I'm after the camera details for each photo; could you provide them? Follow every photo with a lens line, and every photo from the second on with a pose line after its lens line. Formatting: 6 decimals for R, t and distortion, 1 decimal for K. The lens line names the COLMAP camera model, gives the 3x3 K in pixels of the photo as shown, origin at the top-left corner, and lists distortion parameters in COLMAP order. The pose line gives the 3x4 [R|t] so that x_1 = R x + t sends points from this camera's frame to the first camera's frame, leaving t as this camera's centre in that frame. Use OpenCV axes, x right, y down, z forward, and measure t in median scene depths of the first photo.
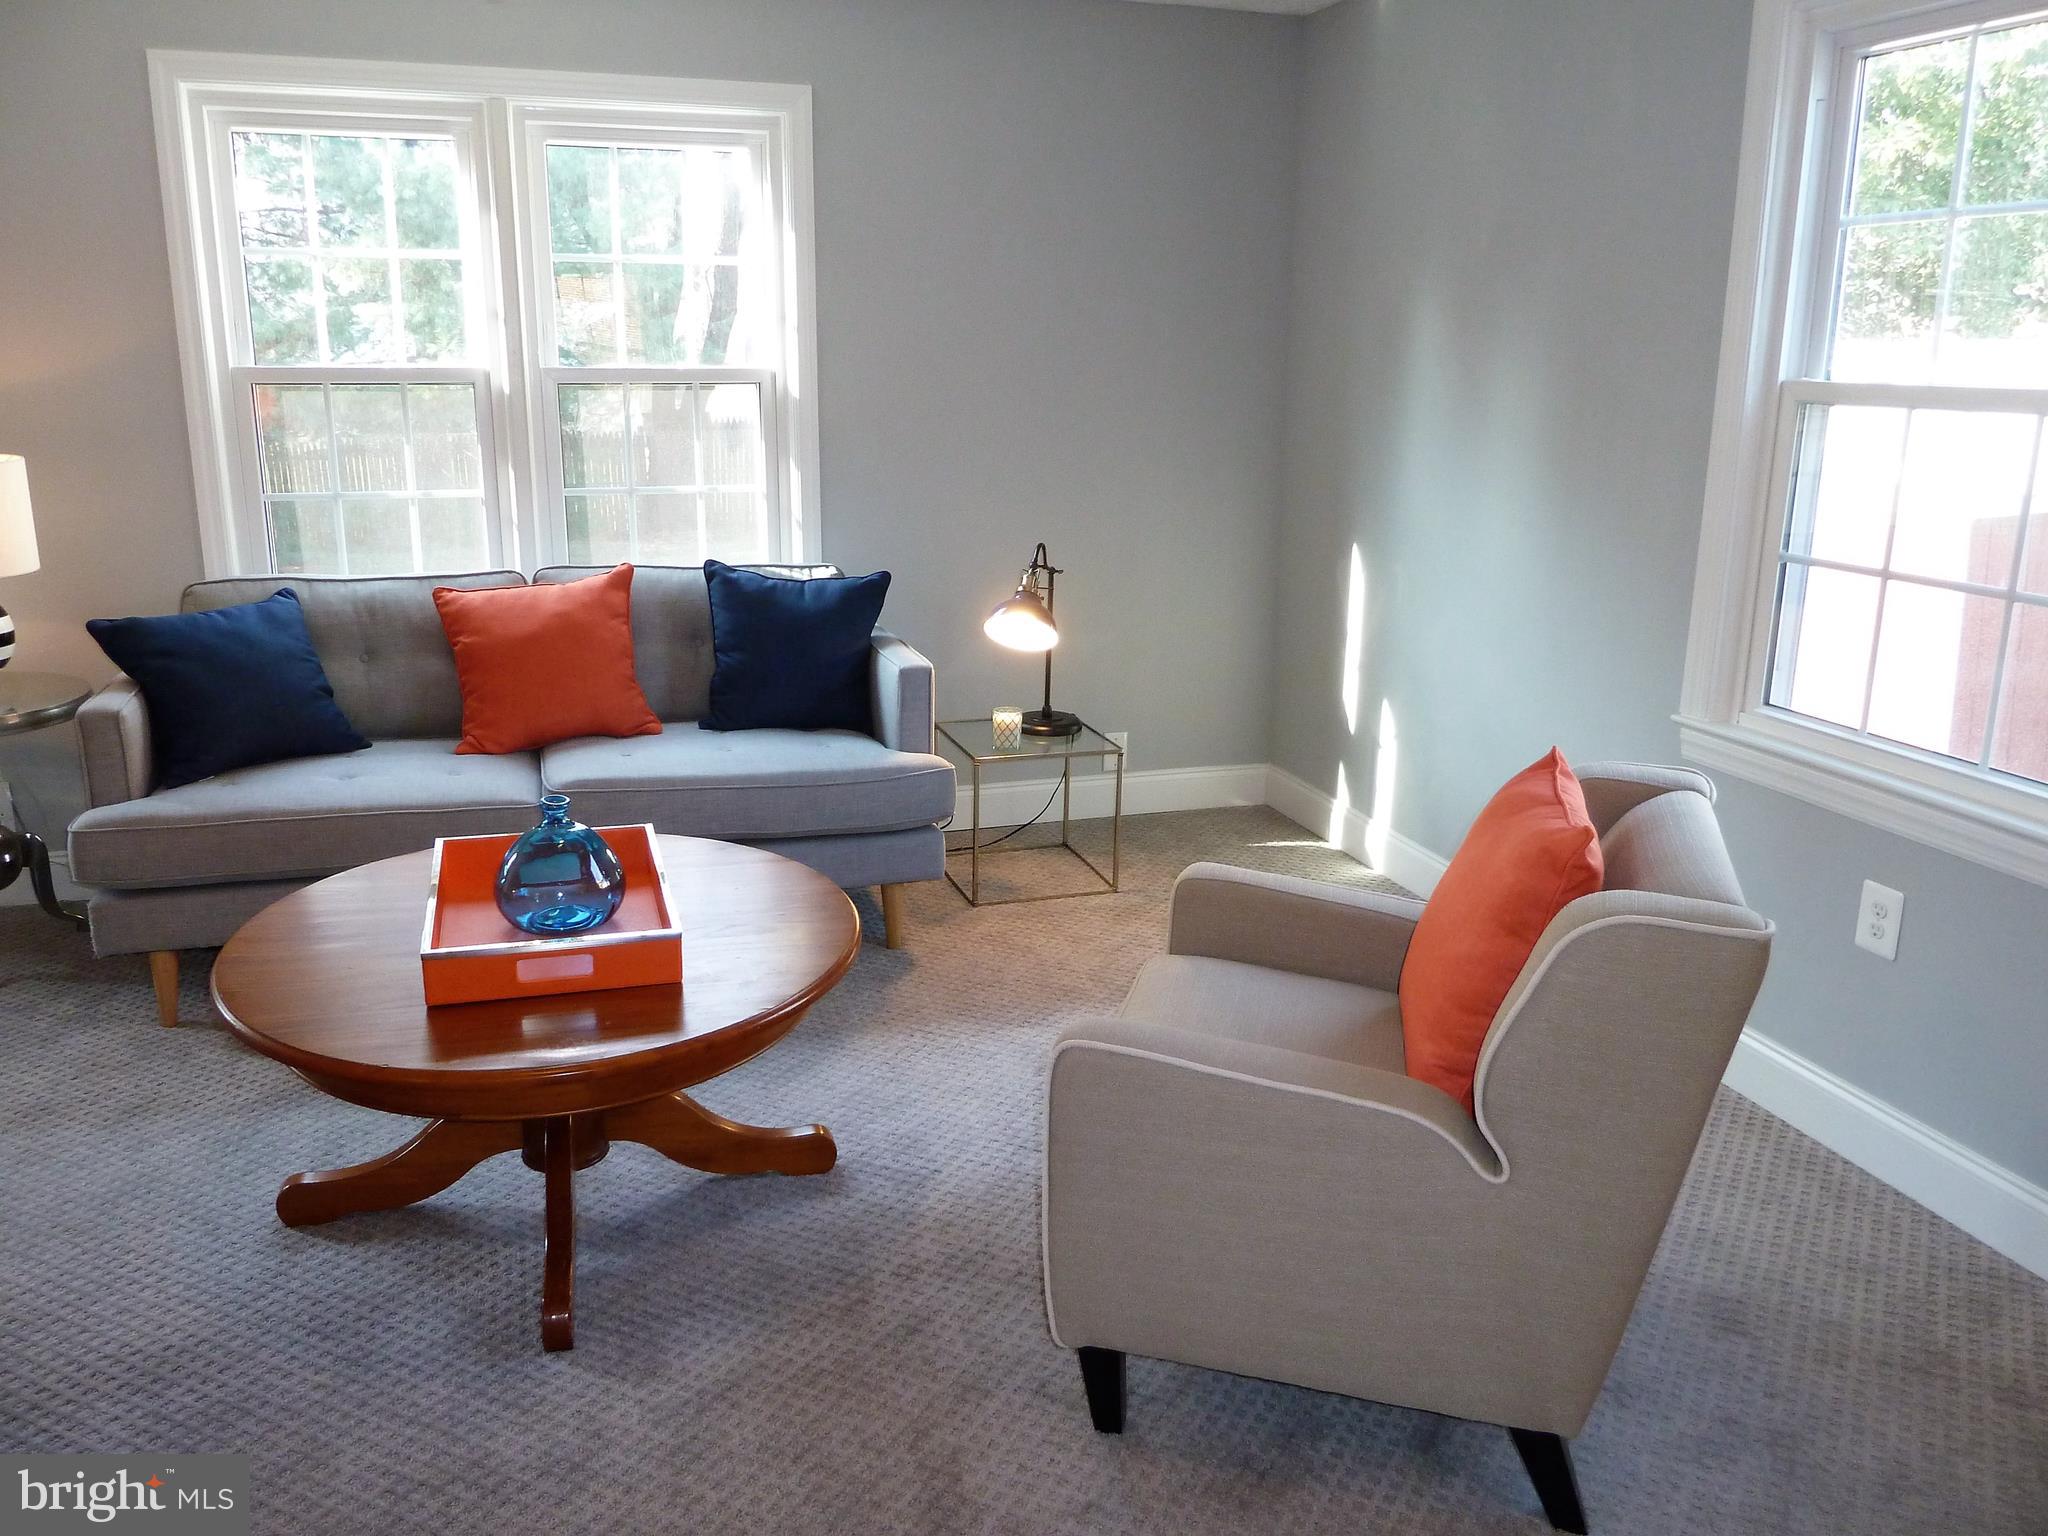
lens RADIAL K [[1536.6, 0, 1017.7], [0, 1536.6, 752.6], [0, 0, 1]] dist [-0.029017, 0.000308]
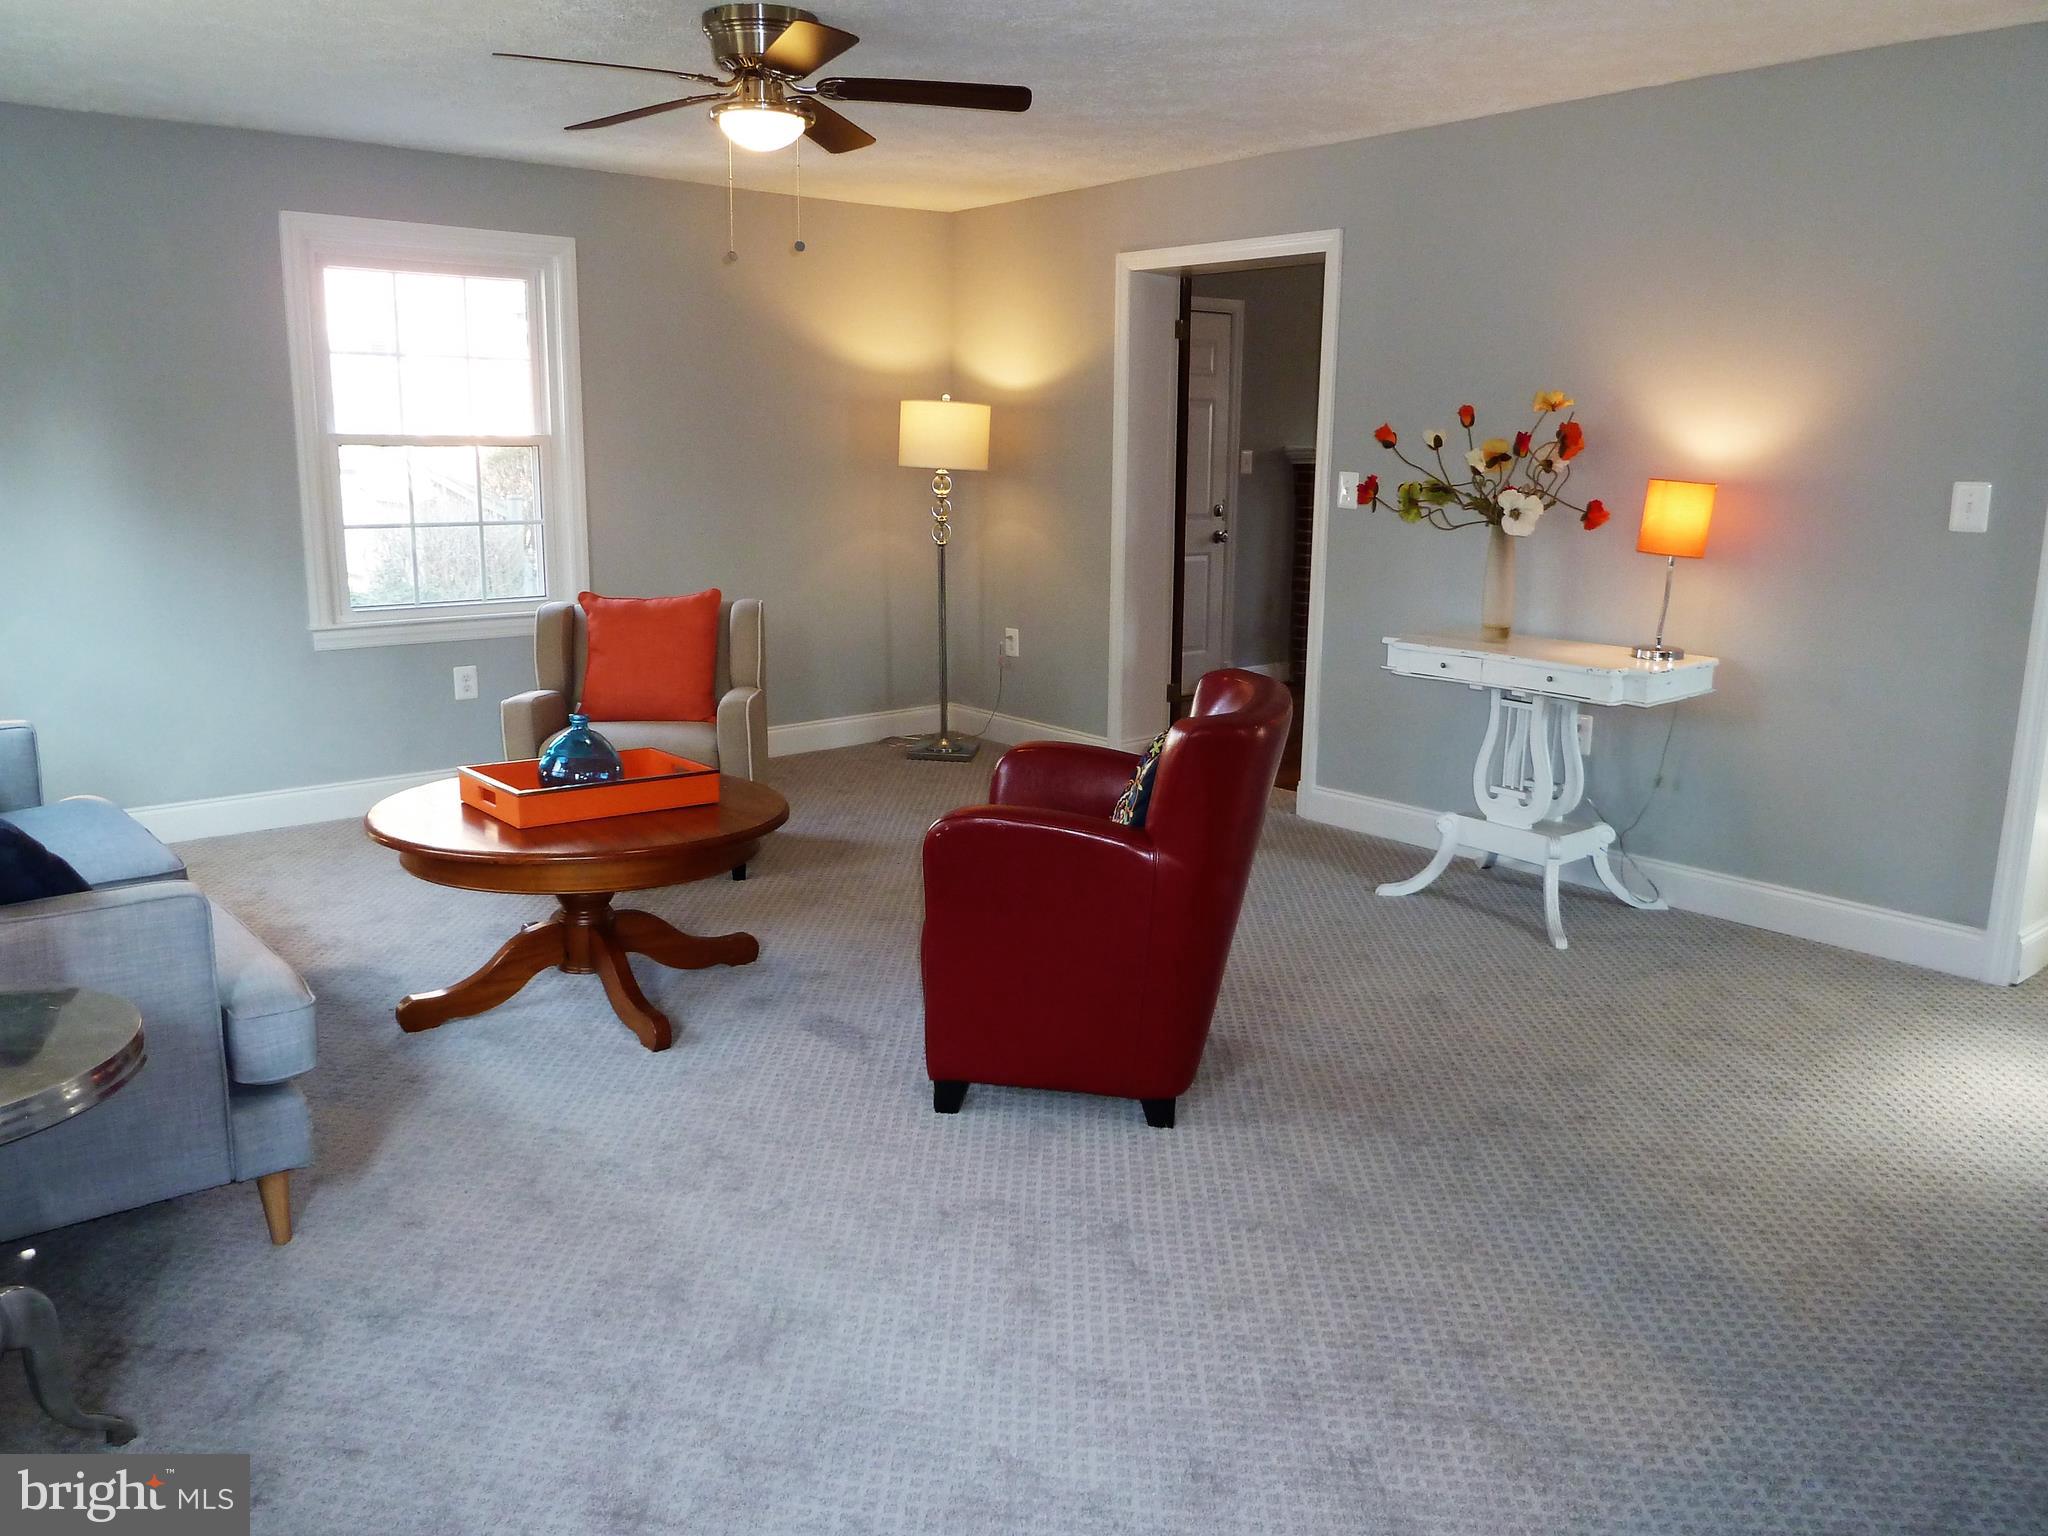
lens RADIAL K [[1523.9, 0, 1022.8], [0, 1523.9, 753.5], [0, 0, 1]] dist [-0.034261, -0.000088]
pose [[-0.397881, -0.197328, 0.895964, -1.228475], [0.209672, 0.931191, 0.298197, -0.196756], [-0.893156, 0.306506, -0.329129, 0.753114]]
